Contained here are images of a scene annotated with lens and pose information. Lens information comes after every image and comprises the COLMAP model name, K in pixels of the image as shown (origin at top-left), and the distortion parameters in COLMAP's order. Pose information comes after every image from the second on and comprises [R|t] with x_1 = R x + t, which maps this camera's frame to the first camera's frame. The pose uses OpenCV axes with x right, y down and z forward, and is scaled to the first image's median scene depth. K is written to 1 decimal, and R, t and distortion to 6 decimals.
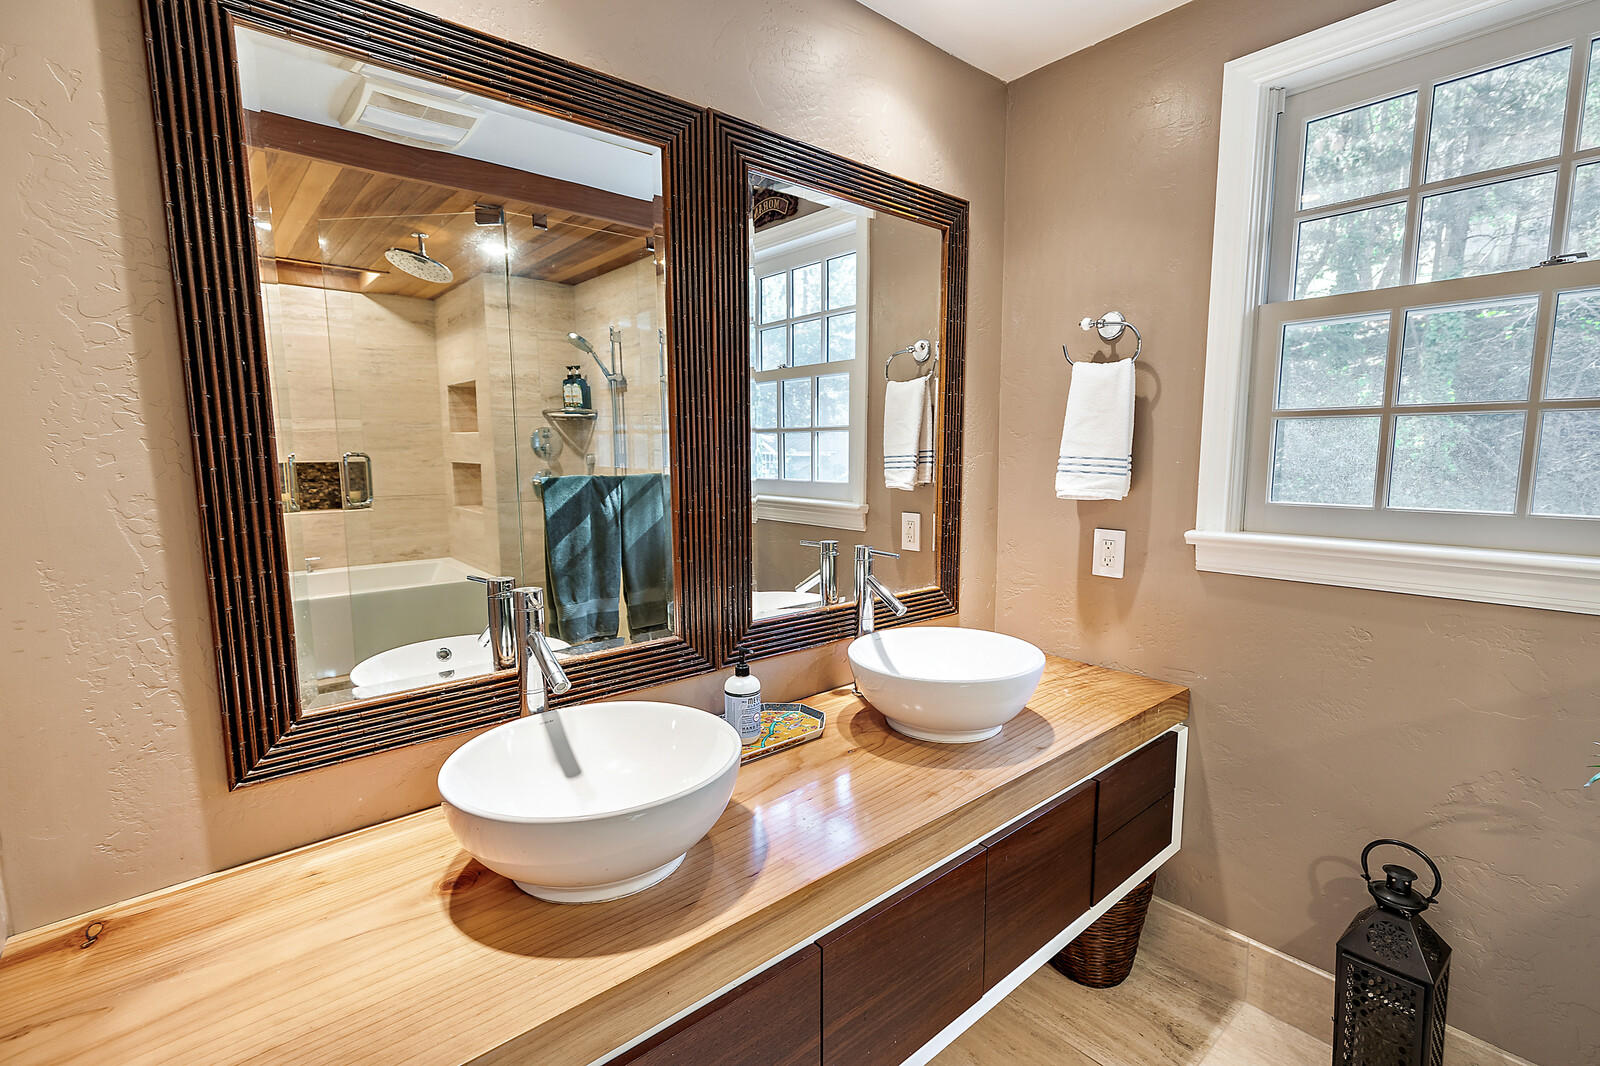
lens RADIAL K [[739.7, 0, 771.6], [0, 739.7, 543.3], [0, 0, 1]] dist [0.001106, 0.000708]
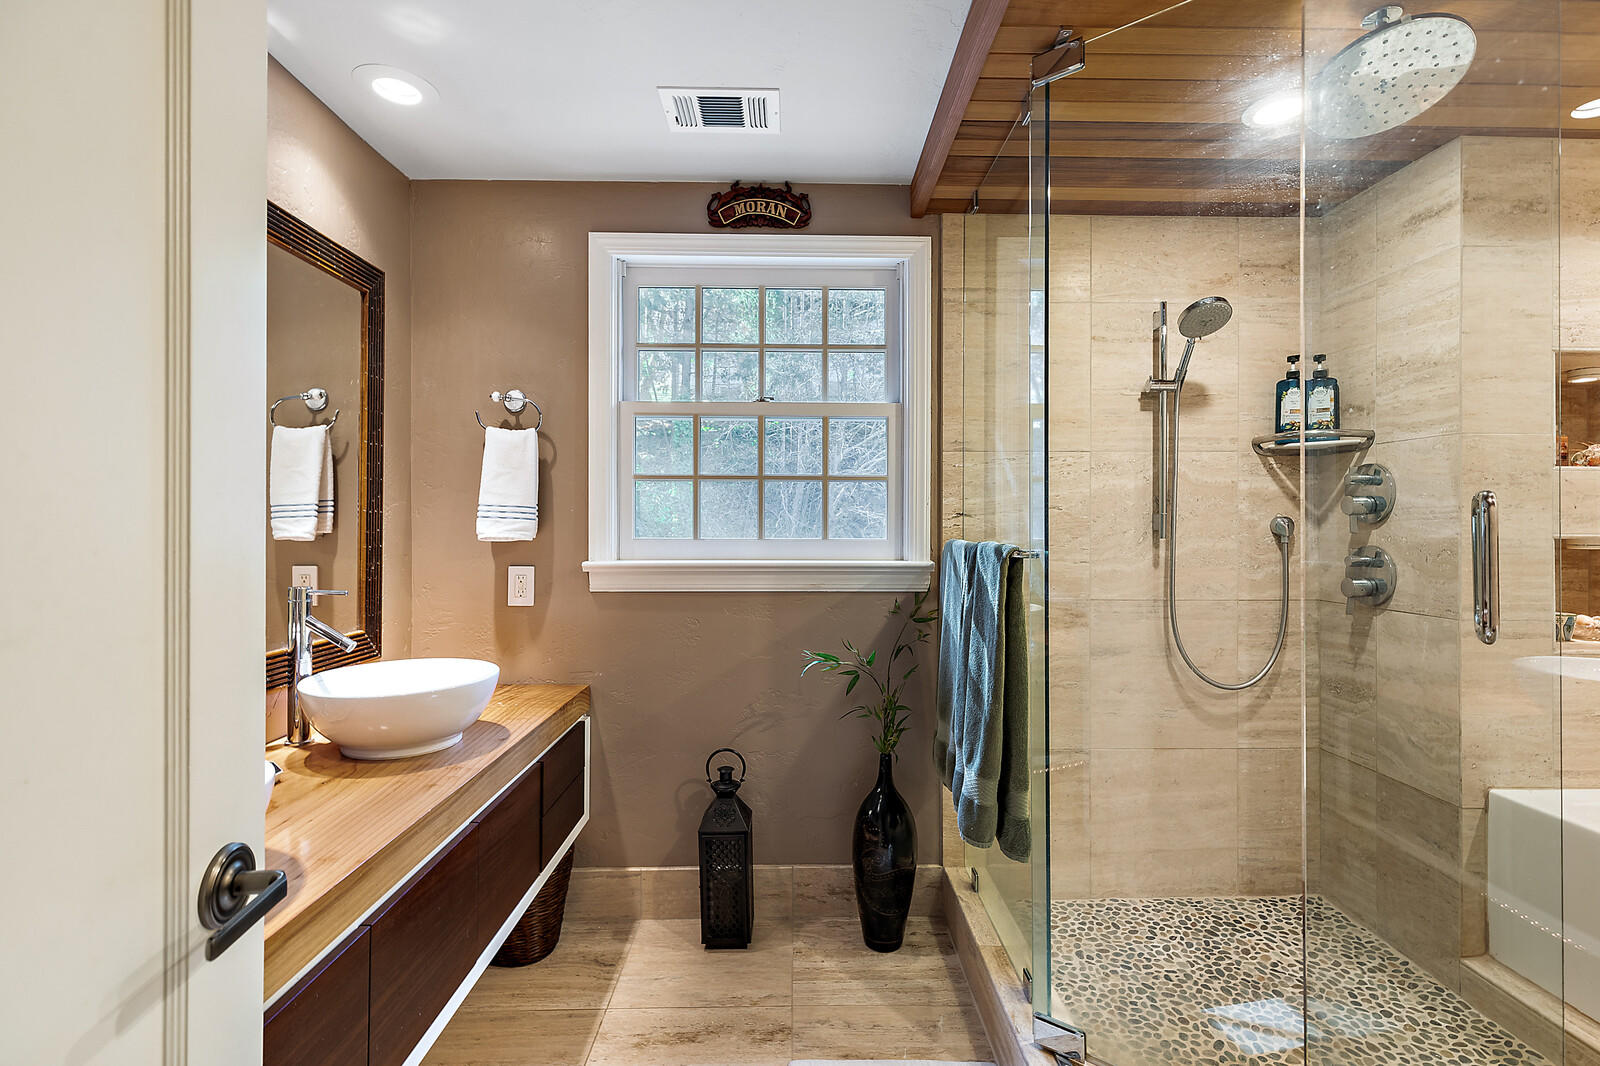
lens RADIAL K [[739.7, 0, 805.6], [0, 739.7, 525.7], [0, 0, 1]] dist [0.001106, 0.000708]
pose [[0.633917, 0.003484, 0.773393, -0.193322], [0.088333, 0.993120, -0.076876, 0.052396], [-0.768340, 0.117049, 0.629248, -0.130698]]
